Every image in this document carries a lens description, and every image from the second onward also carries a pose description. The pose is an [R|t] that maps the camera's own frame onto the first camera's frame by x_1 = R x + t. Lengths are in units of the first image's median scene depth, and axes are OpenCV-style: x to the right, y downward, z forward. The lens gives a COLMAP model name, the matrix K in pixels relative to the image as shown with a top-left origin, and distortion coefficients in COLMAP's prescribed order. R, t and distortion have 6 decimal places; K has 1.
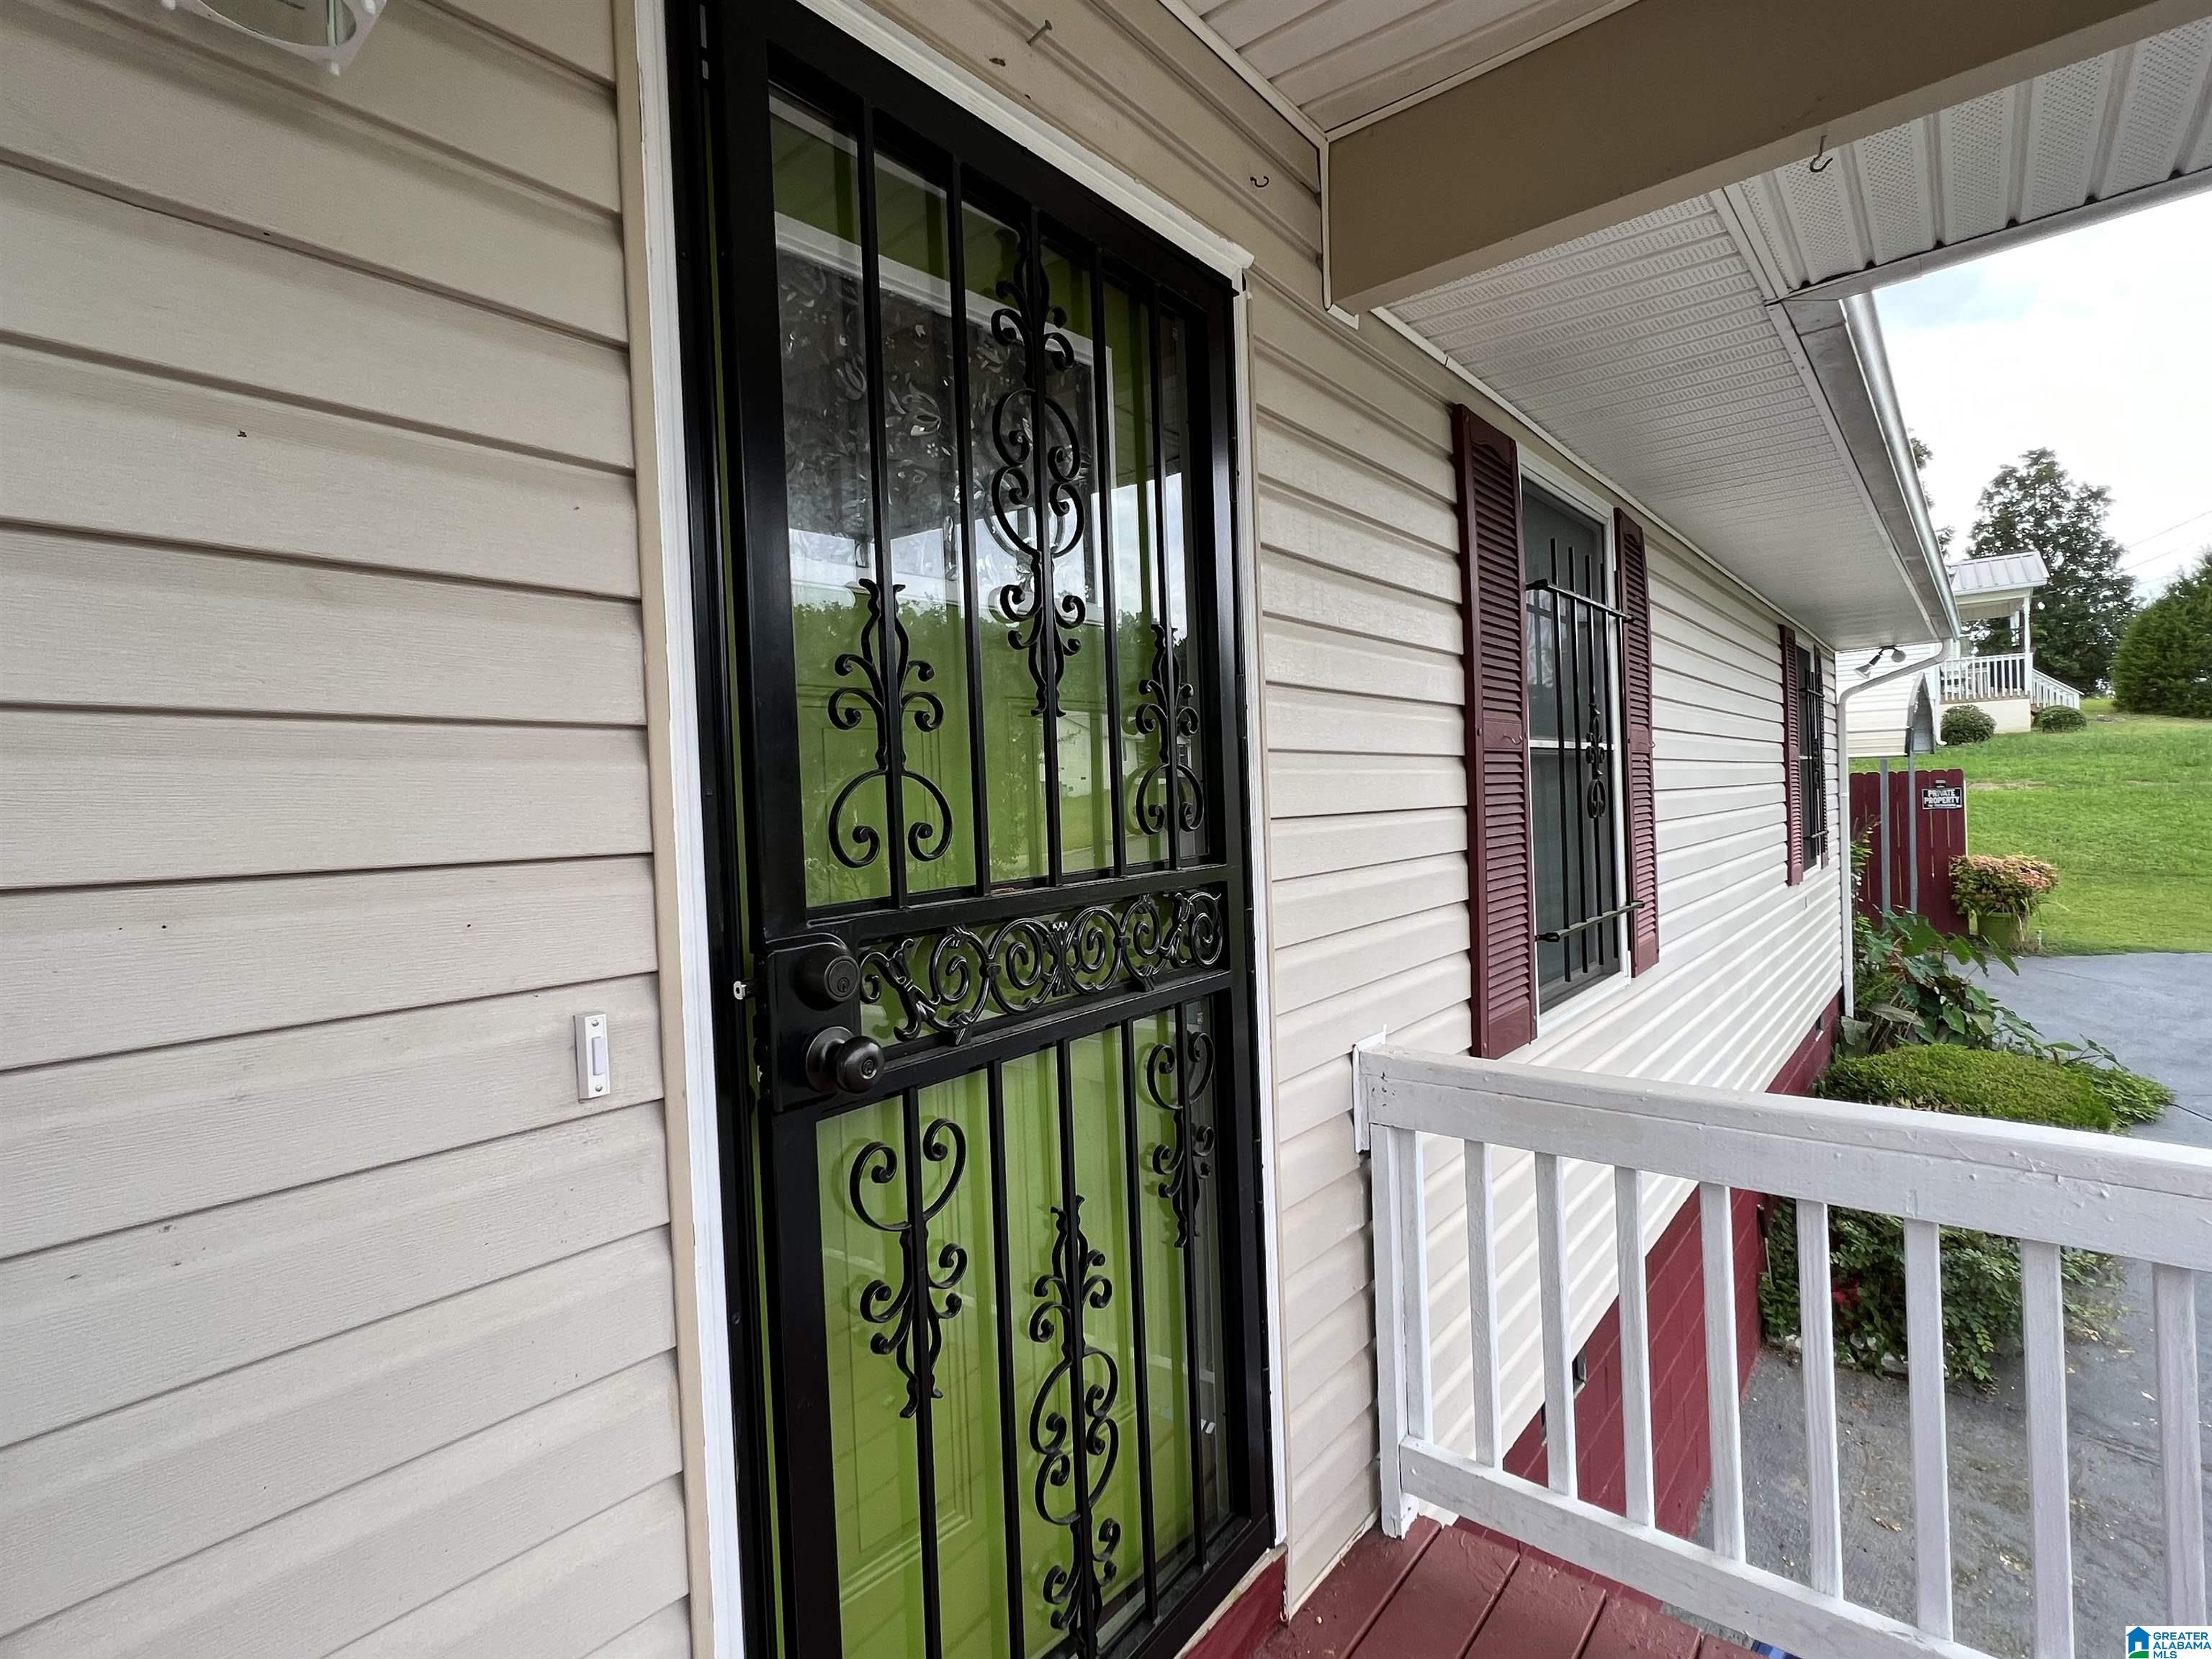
lens RADIAL K [[1081.1, 0, 1111.3], [0, 1081.1, 824.9], [0, 0, 1]] dist [-0.002133, -0.001044]
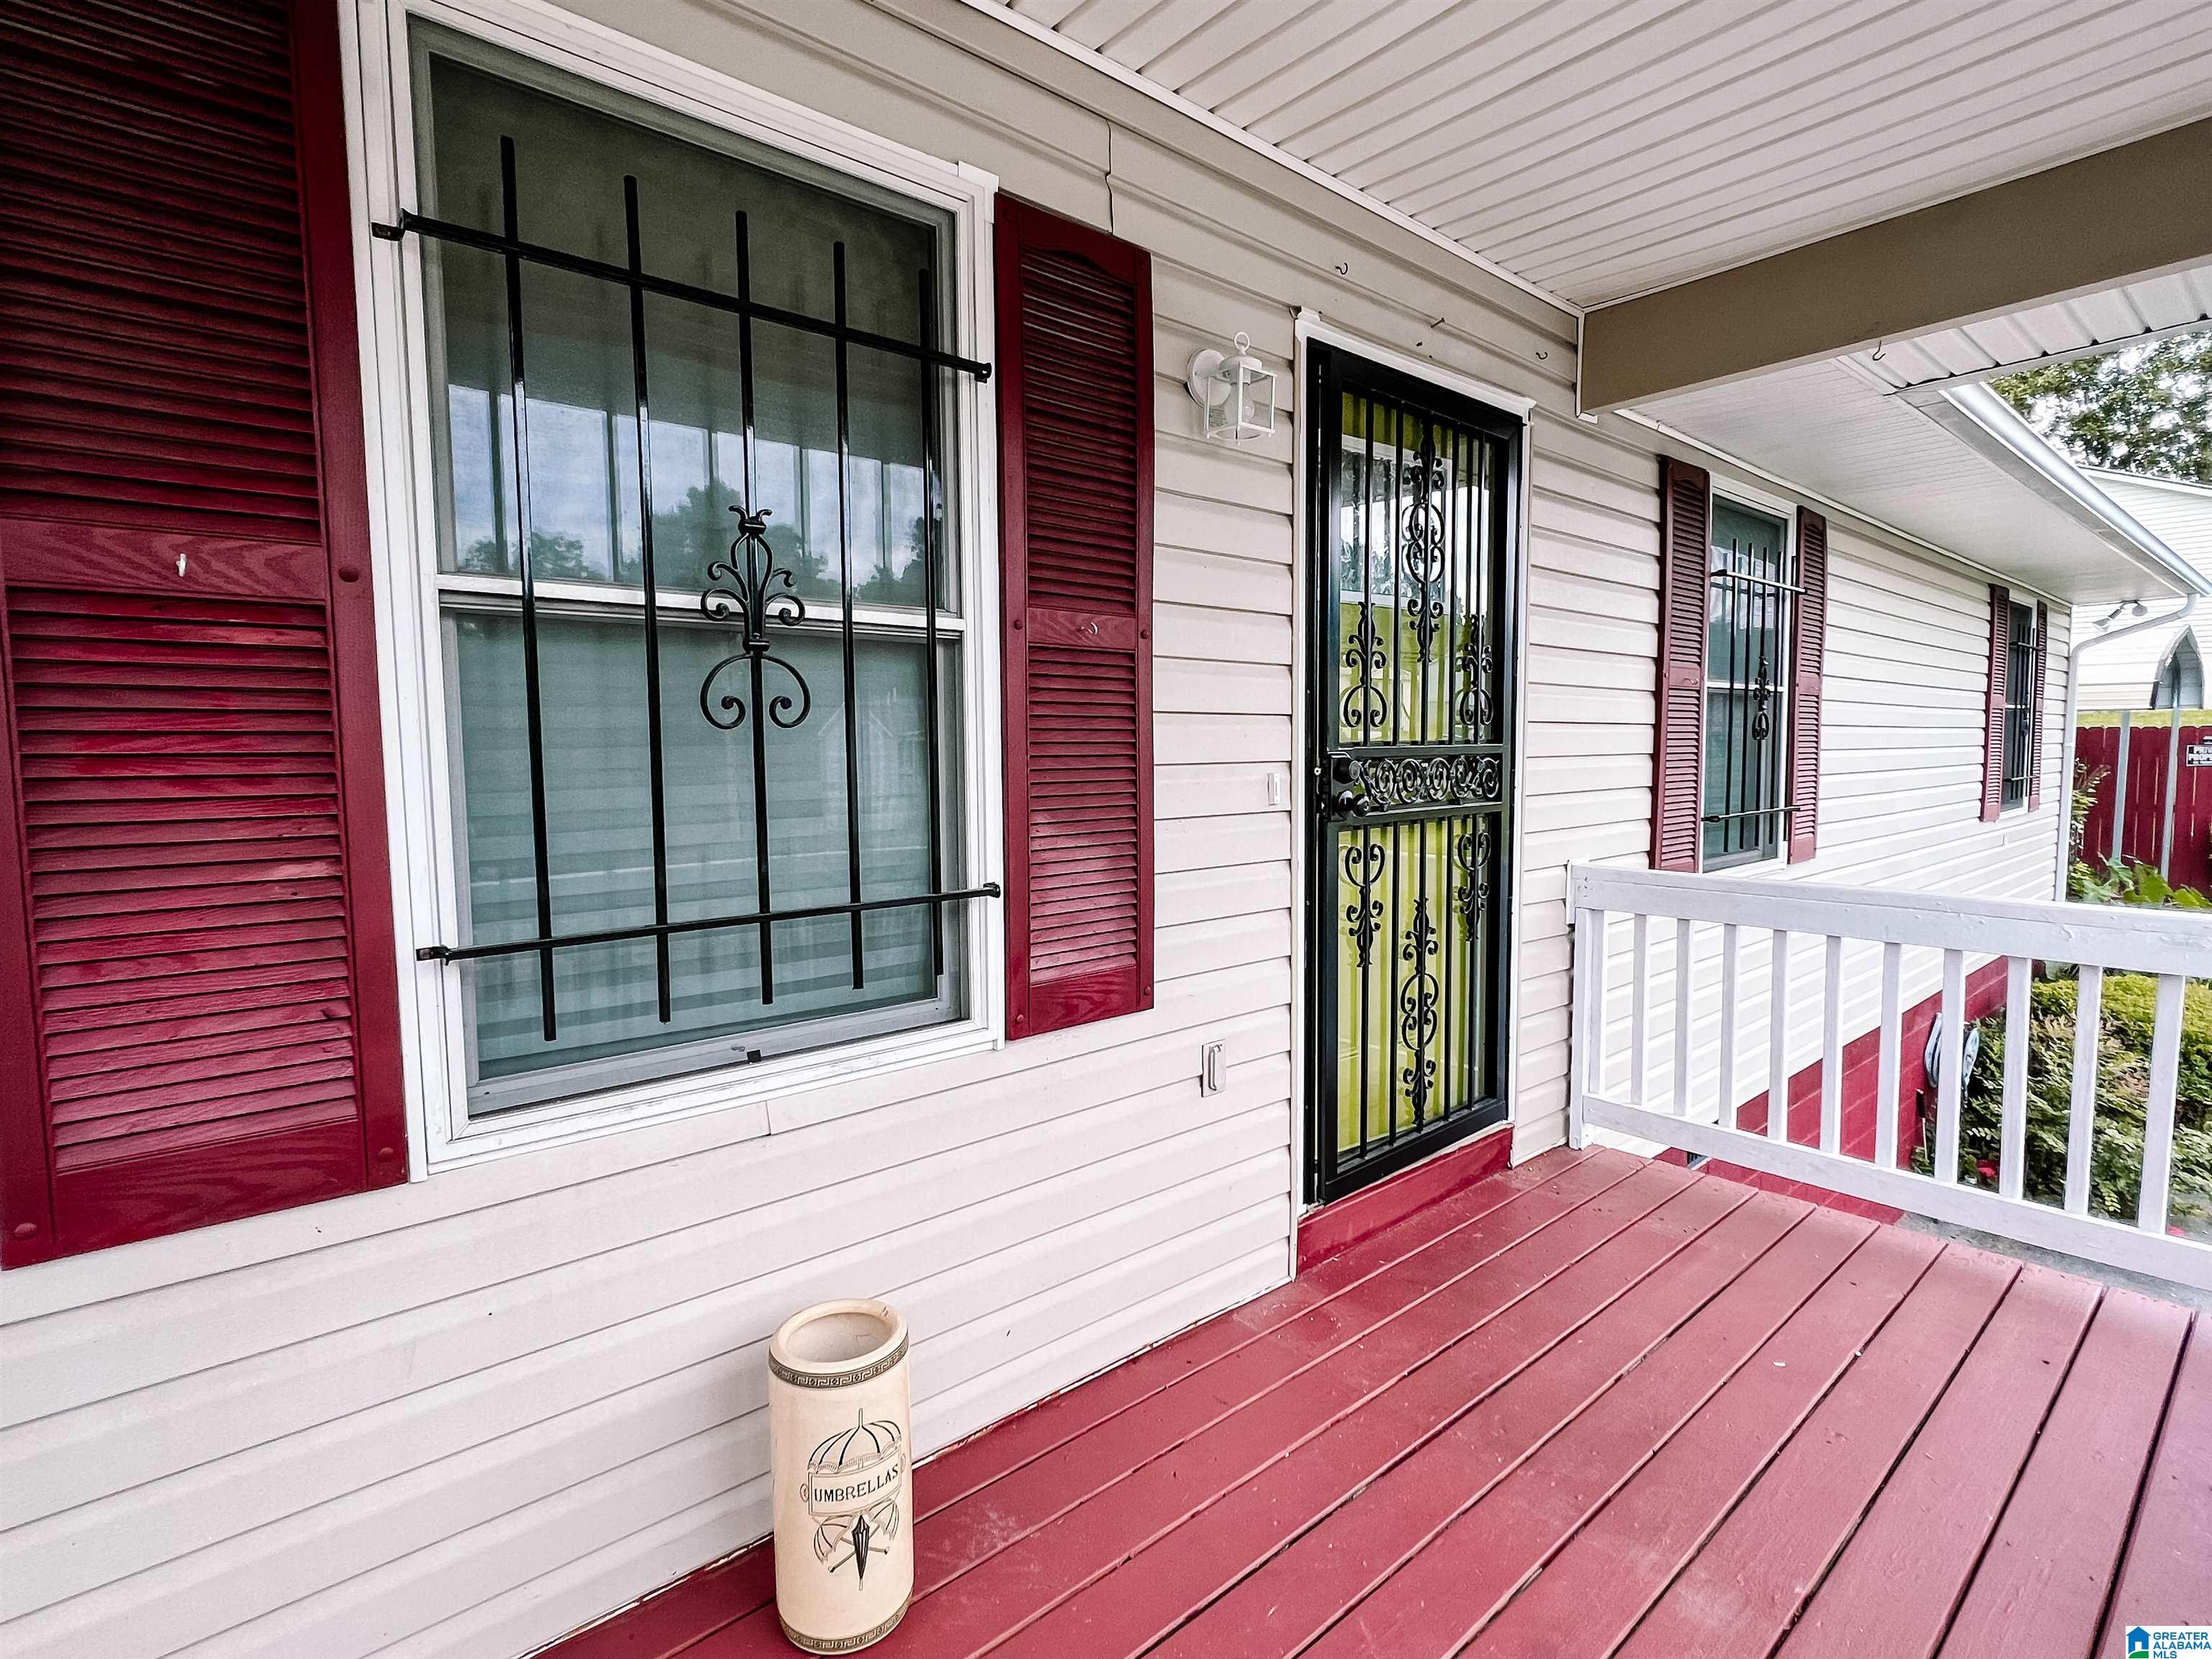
lens RADIAL K [[1081.1, 0, 1095.1], [0, 1081.1, 831.5], [0, 0, 1]] dist [-0.002133, -0.001044]
pose [[0.982173, 0.042294, -0.183159, -0.226901], [-0.031111, 0.997496, 0.063506, 0.087614], [0.185387, -0.056676, 0.981030, -0.921130]]
